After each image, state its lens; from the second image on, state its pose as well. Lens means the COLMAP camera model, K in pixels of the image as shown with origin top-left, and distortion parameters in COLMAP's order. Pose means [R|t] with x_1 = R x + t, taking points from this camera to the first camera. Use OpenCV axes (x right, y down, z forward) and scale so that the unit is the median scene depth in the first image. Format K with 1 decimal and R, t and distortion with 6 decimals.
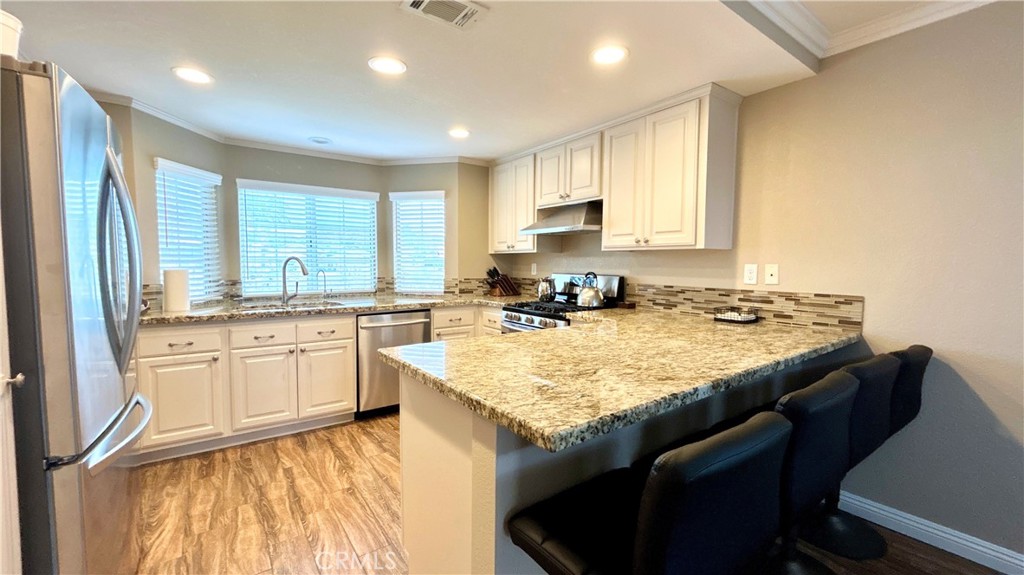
lens RADIAL K [[415.4, 0, 510.2], [0, 415.4, 290.6], [0, 0, 1]] dist [-0.001409, 0.000247]
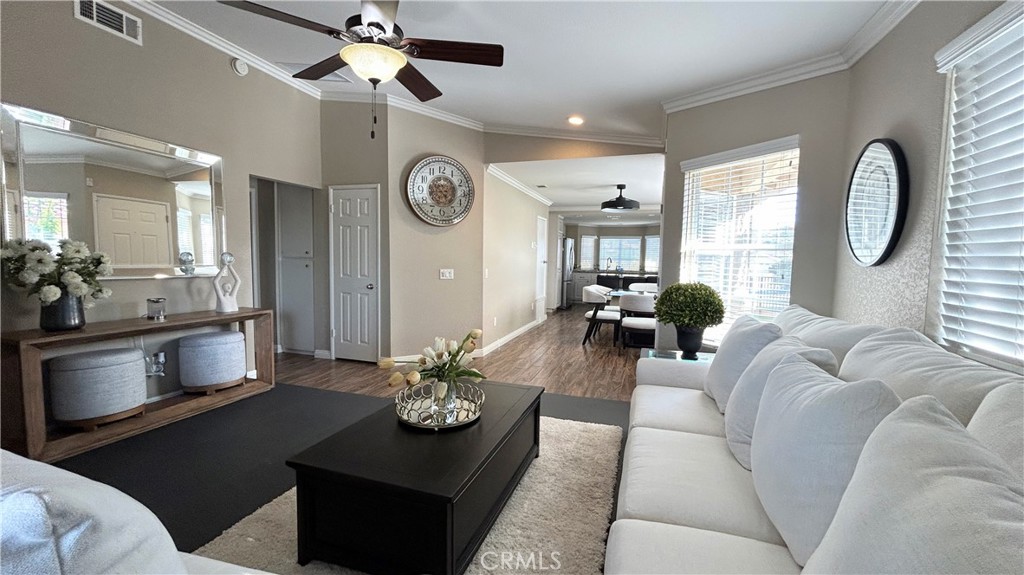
lens RADIAL K [[415.4, 0, 508.2], [0, 415.4, 290.7], [0, 0, 1]] dist [-0.001409, 0.000247]
pose [[0.584168, 0.072705, -0.808370, 1.807688], [-0.074446, 0.996581, 0.035834, 0.129032], [0.808211, 0.039247, 0.587583, -1.732032]]
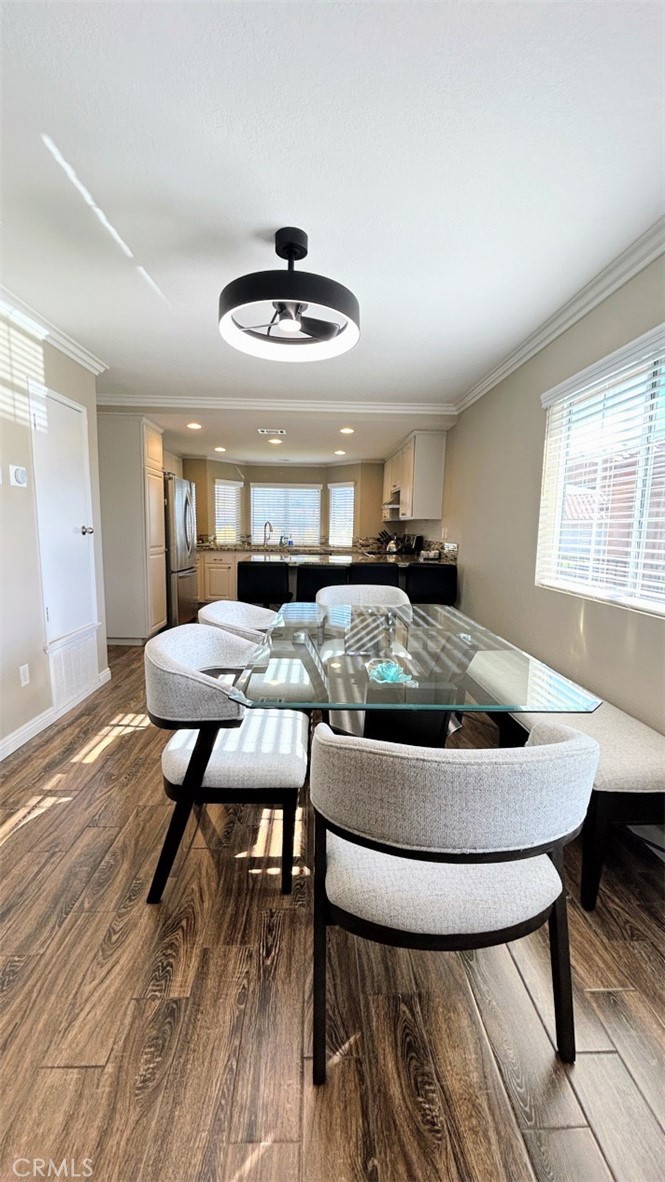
lens RADIAL K [[479.5, 0, 329.6], [0, 479.5, 598.4], [0, 0, 1]] dist [-0.001409, 0.000247]
pose [[0.831062, 0.090133, -0.548828, 0.949556], [-0.052106, 0.995059, 0.084516, 0.064299], [0.553733, -0.041640, 0.831652, -0.705499]]
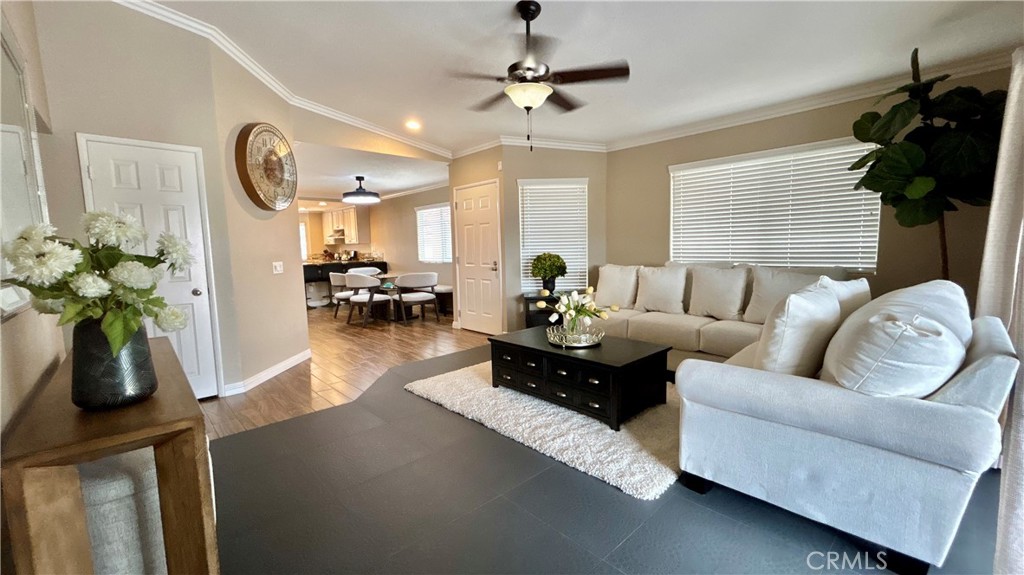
lens RADIAL K [[415.4, 0, 511.0], [0, 415.4, 293.4], [0, 0, 1]] dist [-0.001409, 0.000247]
pose [[0.991502, -0.034523, 0.125426, 1.012293], [0.029025, 0.998547, 0.045395, 0.179943], [-0.126811, -0.041369, 0.991064, -2.356086]]
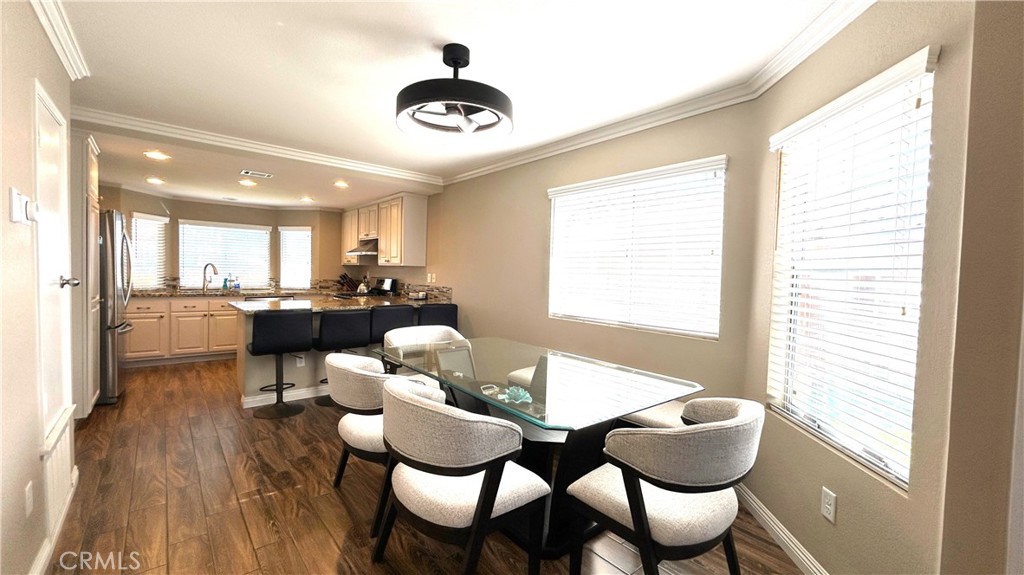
lens RADIAL K [[415.4, 0, 516.2], [0, 415.4, 289.8], [0, 0, 1]] dist [-0.001409, 0.000247]
pose [[0.995892, 0.017393, 0.088863, 0.600323], [-0.014972, 0.999500, -0.027838, 0.053960], [-0.089303, 0.026393, 0.995655, -0.850695]]
